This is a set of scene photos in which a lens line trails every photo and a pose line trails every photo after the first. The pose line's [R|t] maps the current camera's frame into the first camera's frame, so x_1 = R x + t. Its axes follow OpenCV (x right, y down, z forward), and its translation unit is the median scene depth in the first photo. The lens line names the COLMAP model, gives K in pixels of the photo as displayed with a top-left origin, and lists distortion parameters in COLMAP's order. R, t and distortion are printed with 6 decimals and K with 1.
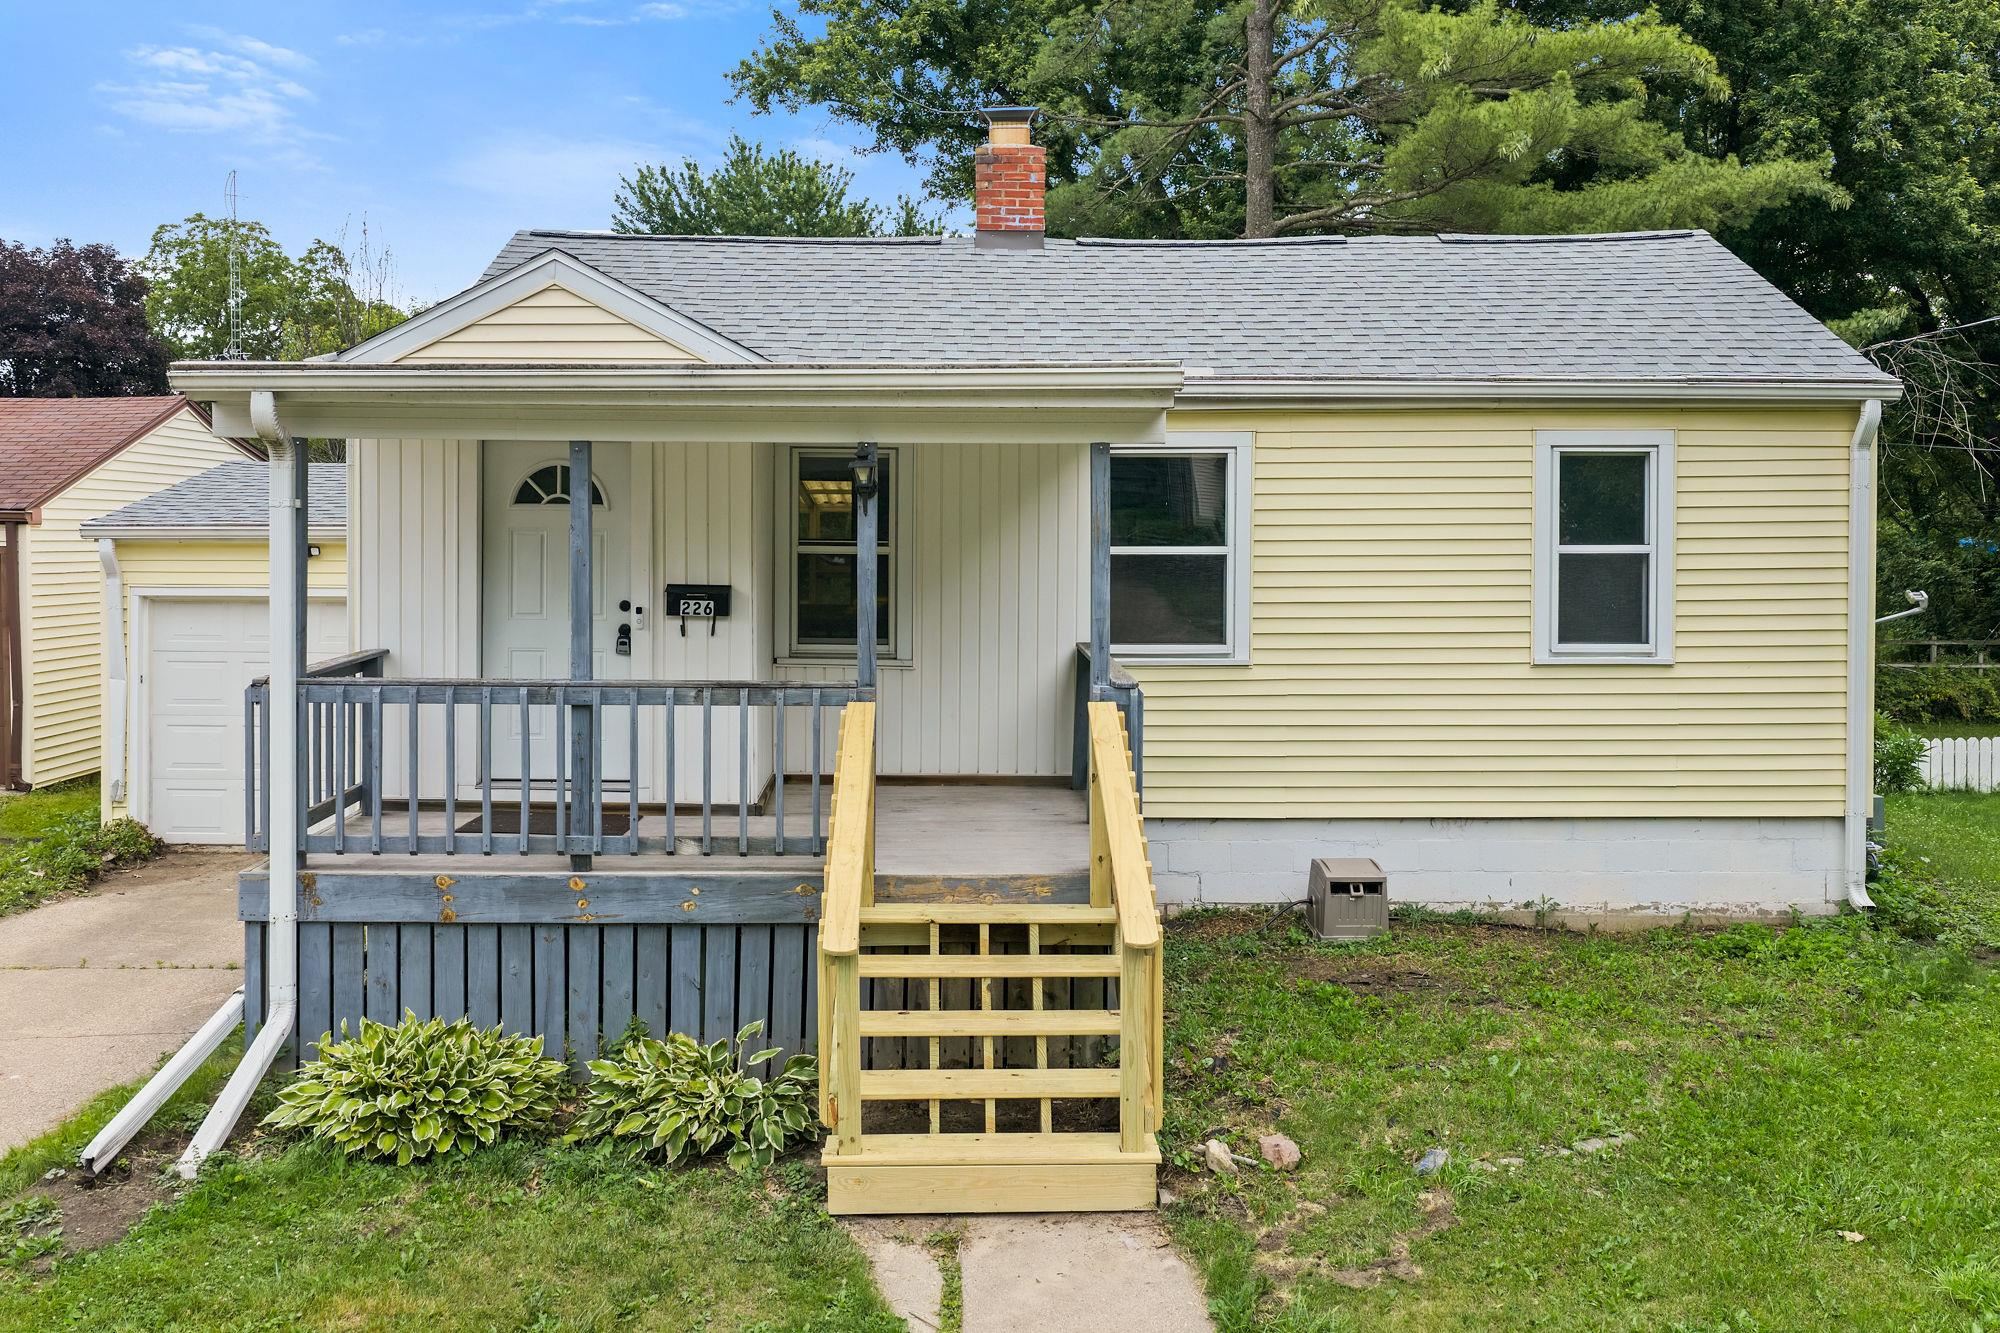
lens RADIAL K [[1685.1, 0, 946.9], [0, 1685.1, 588.9], [0, 0, 1]] dist [0.023991, -0.031395]
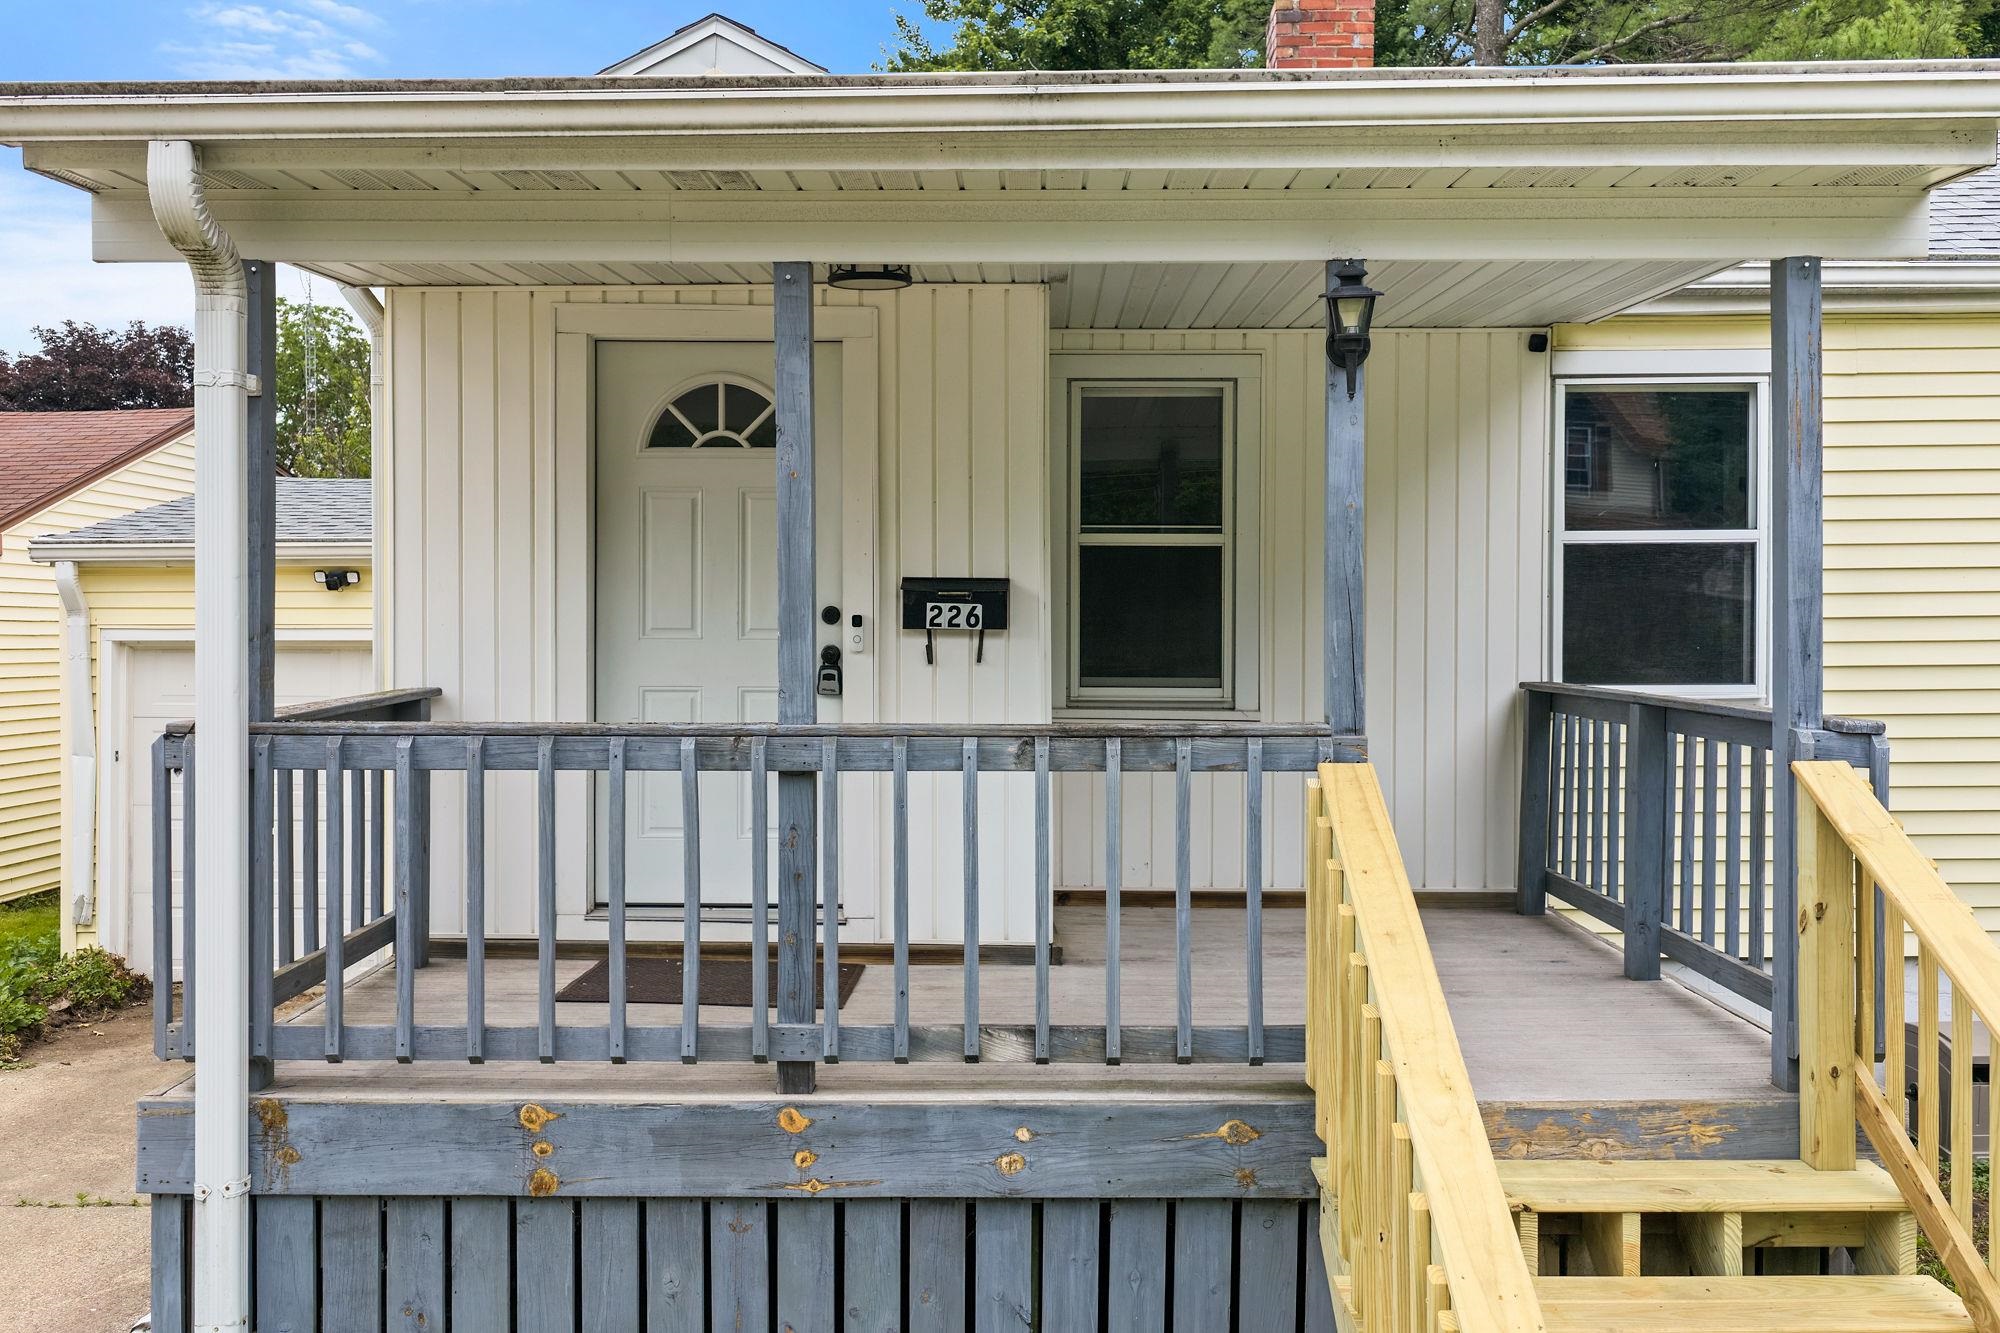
lens RADIAL K [[1685.1, 0, 1007.7], [0, 1685.1, 662.5], [0, 0, 1]] dist [0.023991, -0.031395]
pose [[0.999904, -0.005224, -0.012815, -0.144488], [0.005064, 0.999909, -0.012512, 0.041833], [0.012879, 0.012446, 0.999840, 0.479198]]
